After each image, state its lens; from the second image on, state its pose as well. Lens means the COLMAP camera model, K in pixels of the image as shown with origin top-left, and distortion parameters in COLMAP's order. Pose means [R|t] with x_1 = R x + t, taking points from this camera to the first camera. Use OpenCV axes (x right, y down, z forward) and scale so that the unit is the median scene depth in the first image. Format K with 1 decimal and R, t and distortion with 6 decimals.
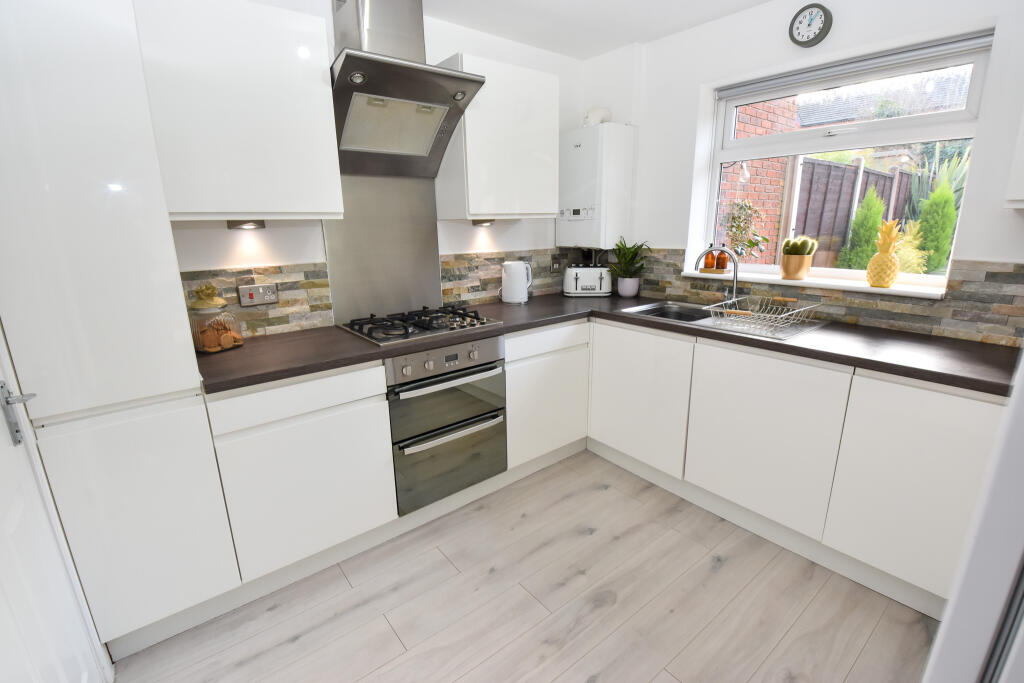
lens RADIAL K [[453.8, 0, 512.0], [0, 453.8, 341.5], [0, 0, 1]] dist [0.023428, -0.032632]
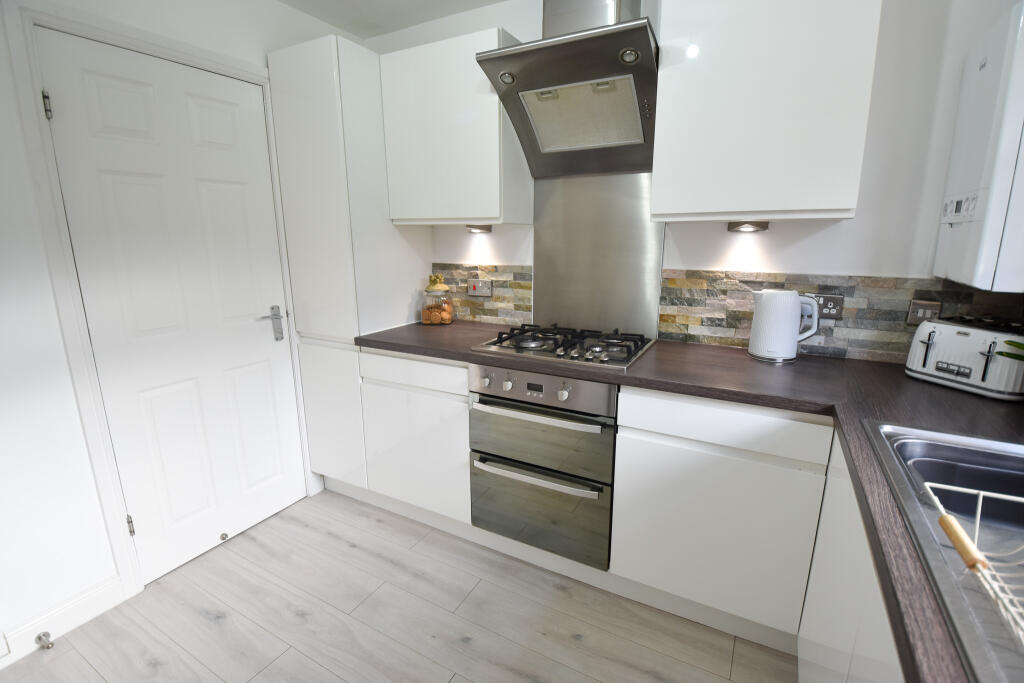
lens RADIAL K [[473.2, 0, 512.0], [0, 473.2, 341.5], [0, 0, 1]] dist [0.038246, -0.038735]
pose [[0.379711, 0.220166, -0.898525, 0.554711], [-0.231418, 0.962993, 0.138167, -0.141734], [0.895693, 0.155471, 0.416609, 0.521316]]
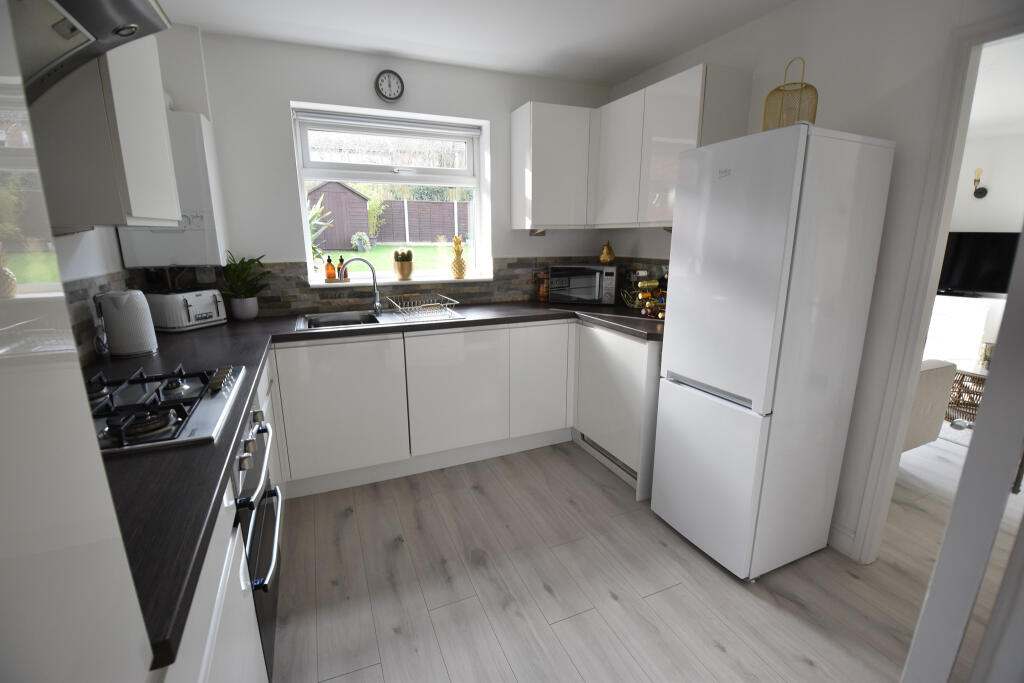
lens RADIAL K [[453.8, 0, 512.0], [0, 453.8, 341.5], [0, 0, 1]] dist [0.023428, -0.032632]
pose [[0.257810, -0.206463, 0.943879, -0.582087], [0.235283, 0.960910, 0.145924, -0.086413], [-0.937110, 0.184458, 0.296309, 0.364121]]
